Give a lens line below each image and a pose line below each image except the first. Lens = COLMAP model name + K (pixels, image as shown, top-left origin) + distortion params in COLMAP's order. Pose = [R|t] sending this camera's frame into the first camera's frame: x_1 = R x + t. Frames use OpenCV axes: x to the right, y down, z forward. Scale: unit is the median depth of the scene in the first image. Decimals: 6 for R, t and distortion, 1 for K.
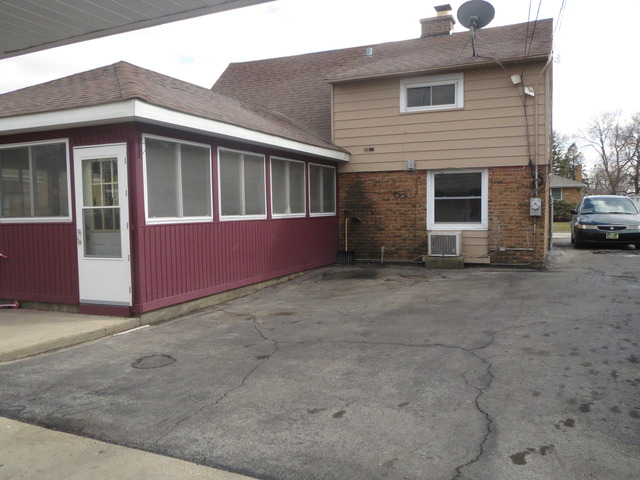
lens RADIAL K [[547.2, 0, 322.5], [0, 547.2, 246.4], [0, 0, 1]] dist [-0.006809, 0.000163]
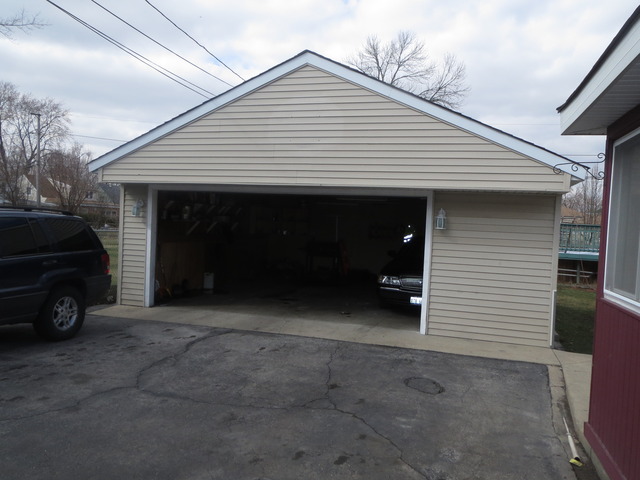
lens RADIAL K [[547.2, 0, 320.5], [0, 547.2, 239.5], [0, 0, 1]] dist [-0.006809, 0.000163]
pose [[-0.989299, -0.024378, -0.143854, 0.083990], [-0.038552, 0.994578, 0.096582, -0.203011], [0.140719, 0.101094, -0.984875, 2.116380]]
